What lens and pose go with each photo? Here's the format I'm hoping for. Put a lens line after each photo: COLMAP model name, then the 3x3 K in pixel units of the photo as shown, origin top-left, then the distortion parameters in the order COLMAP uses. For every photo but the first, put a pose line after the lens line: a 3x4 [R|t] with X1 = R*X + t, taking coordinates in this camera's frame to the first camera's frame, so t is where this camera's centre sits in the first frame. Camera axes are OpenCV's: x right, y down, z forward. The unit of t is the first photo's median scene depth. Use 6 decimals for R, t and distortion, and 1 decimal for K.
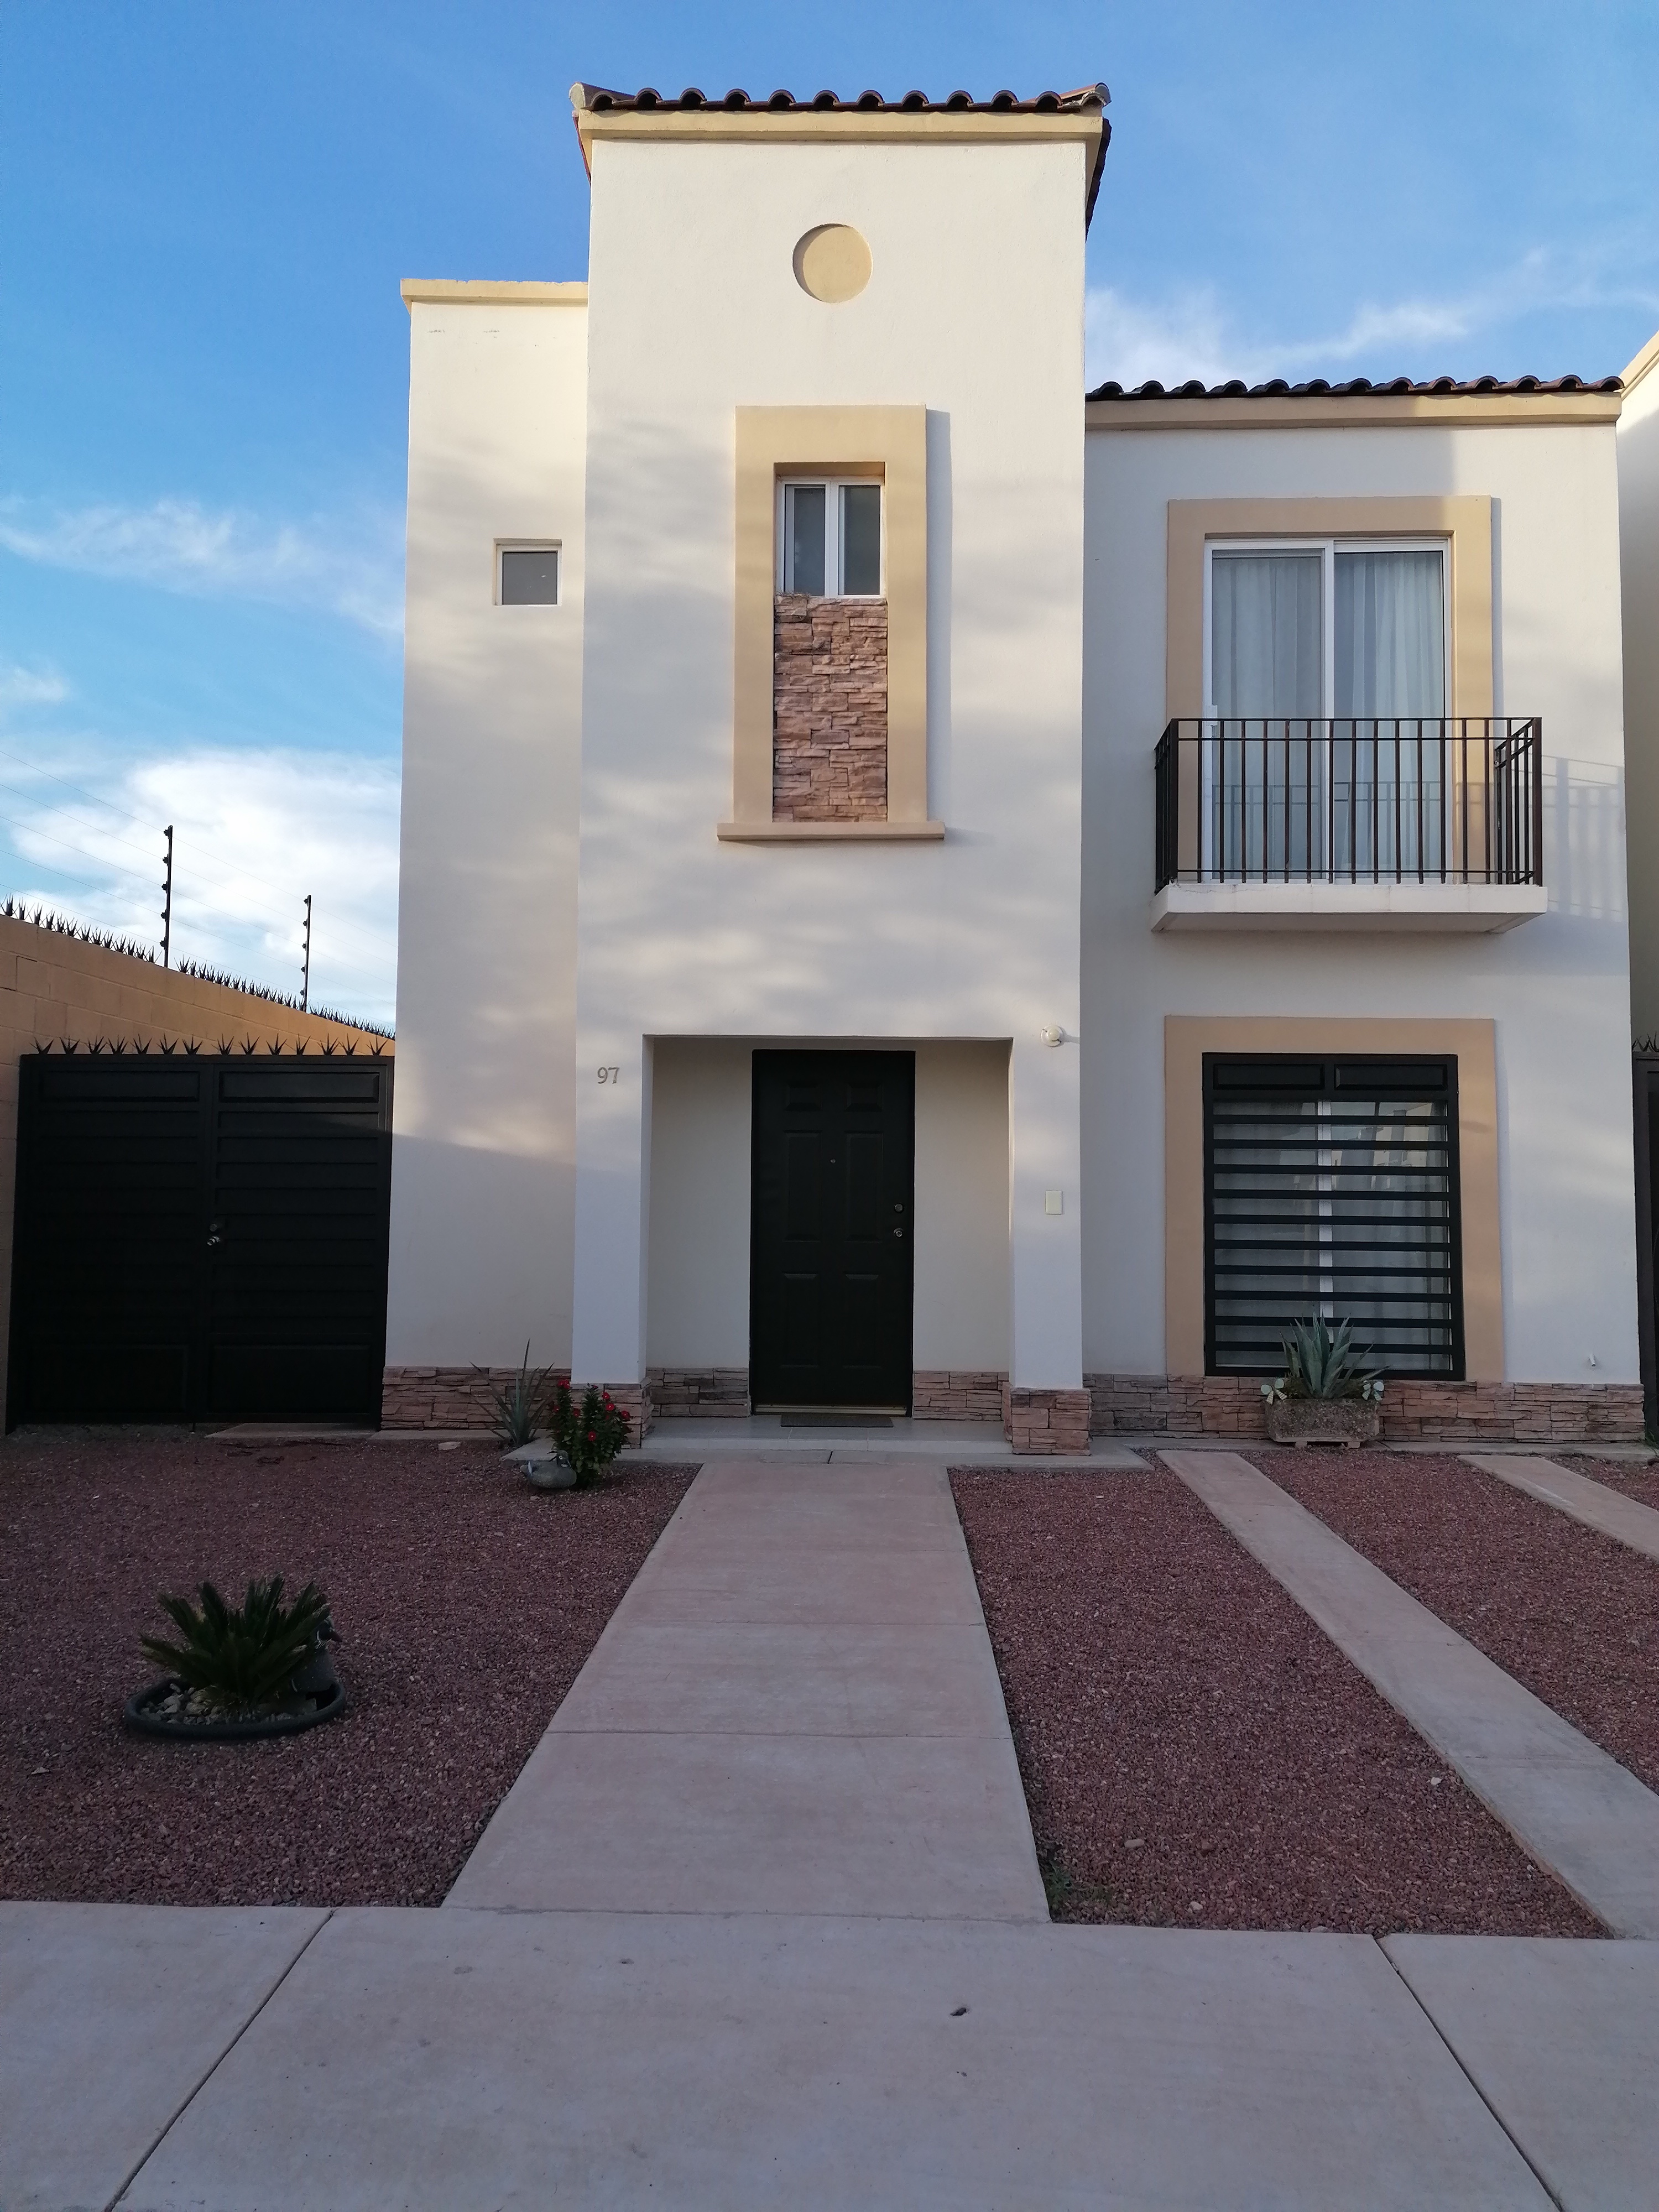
lens RADIAL K [[1726.8, 0, 829.5], [0, 1726.8, 1106.0], [0, 0, 1]] dist [0.065573, 0.002645]
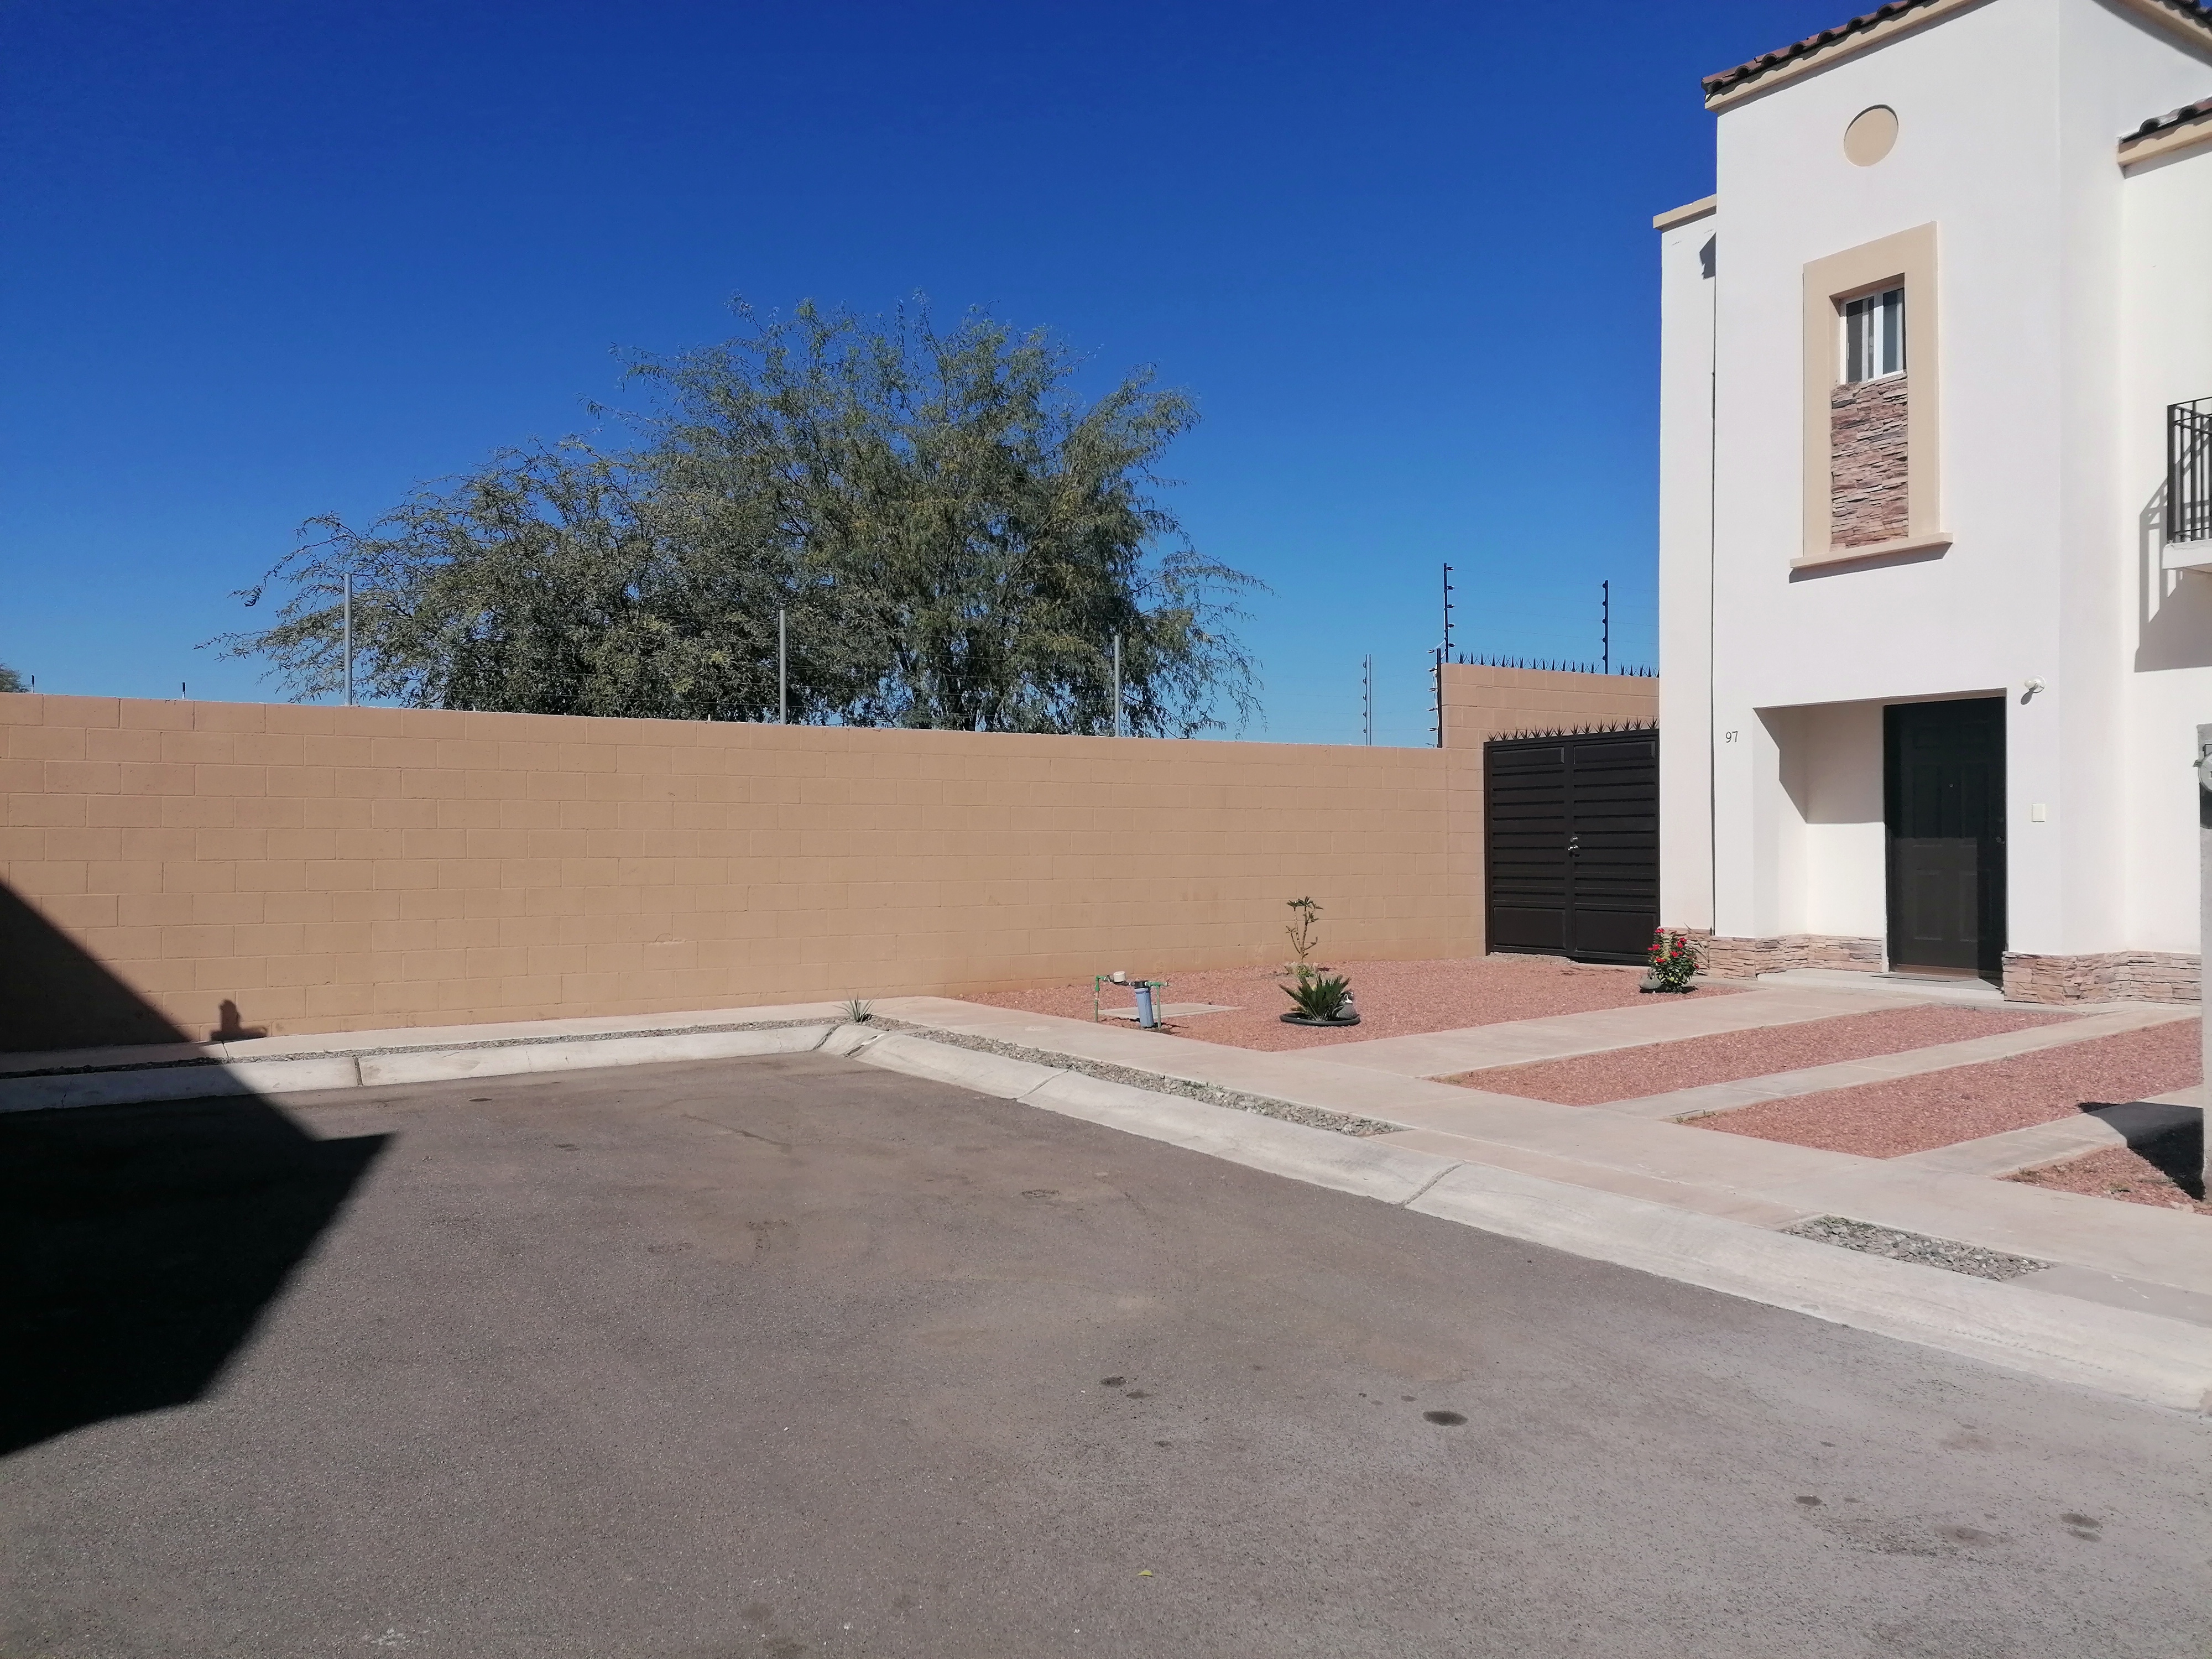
lens RADIAL K [[1726.8, 0, 1106.0], [0, 1726.8, 829.5], [0, 0, 1]] dist [0.065573, 0.002645]
pose [[0.575236, -0.016721, -0.817817, 0.791135], [0.060132, 0.997950, 0.021892, -0.002699], [0.815774, -0.061770, 0.575062, -0.326011]]
